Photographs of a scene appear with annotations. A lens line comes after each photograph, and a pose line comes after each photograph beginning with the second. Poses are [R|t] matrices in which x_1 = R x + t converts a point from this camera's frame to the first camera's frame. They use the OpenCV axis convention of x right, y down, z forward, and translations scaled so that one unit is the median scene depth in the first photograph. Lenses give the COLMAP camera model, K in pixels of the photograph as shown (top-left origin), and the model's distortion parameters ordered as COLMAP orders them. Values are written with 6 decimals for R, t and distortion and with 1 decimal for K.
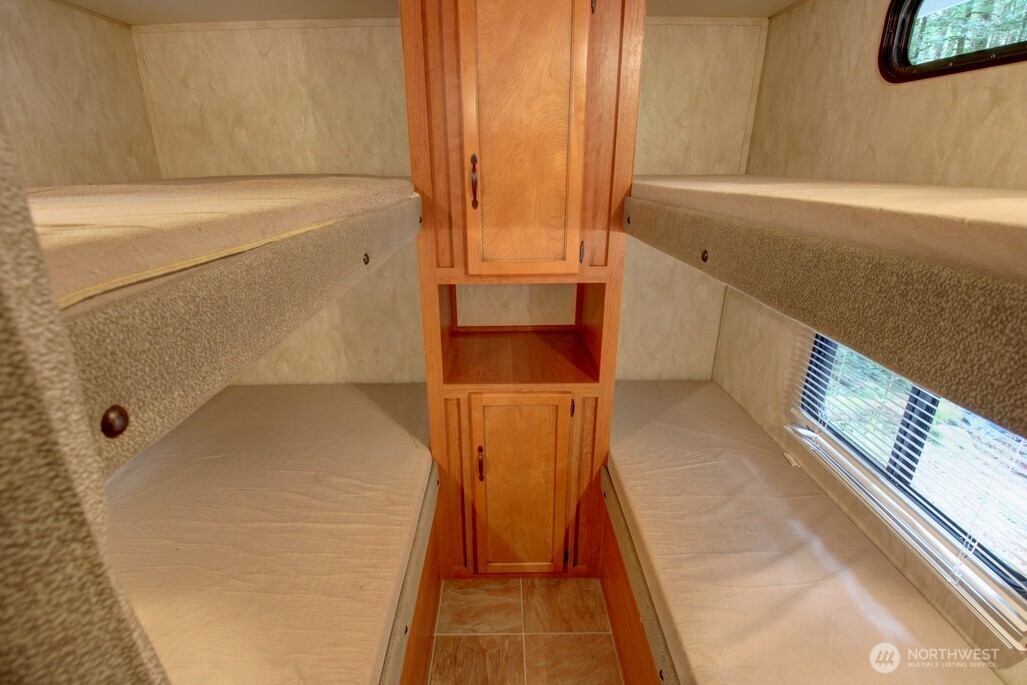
lens RADIAL K [[475.9, 0, 498.2], [0, 475.9, 340.2], [0, 0, 1]] dist [0.000932, -0.014607]
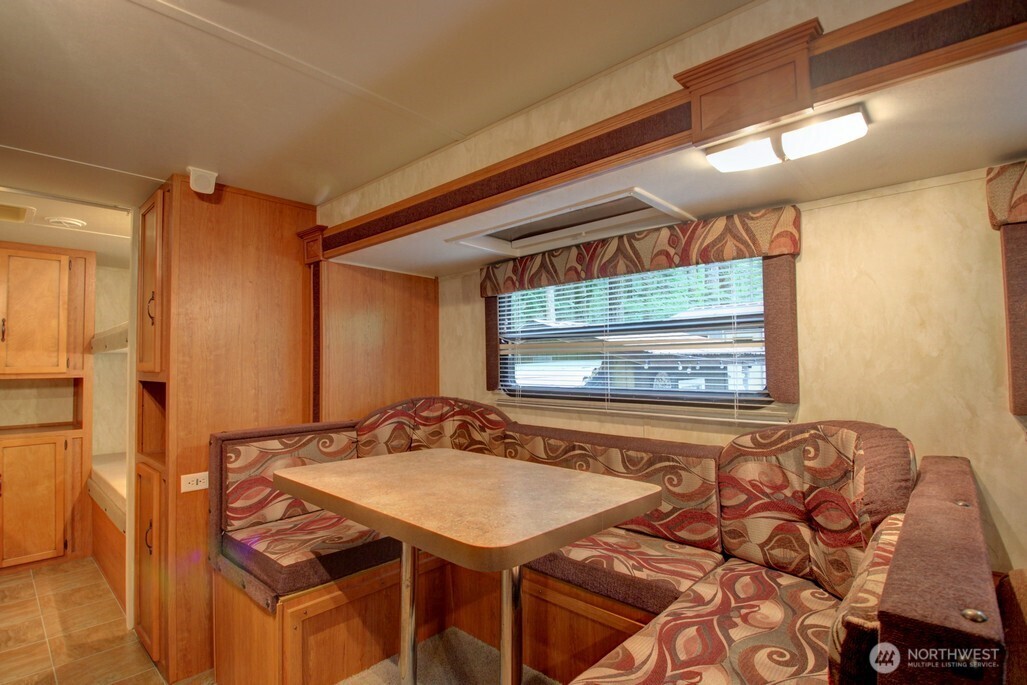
lens RADIAL K [[481.9, 0, 505.7], [0, 481.9, 346.8], [0, 0, 1]] dist [0.000338, -0.015704]
pose [[0.670912, 0.030897, 0.740893, -0.100415], [0.253516, 0.929371, -0.268327, 0.850978], [-0.696855, 0.367852, 0.615694, -1.793915]]
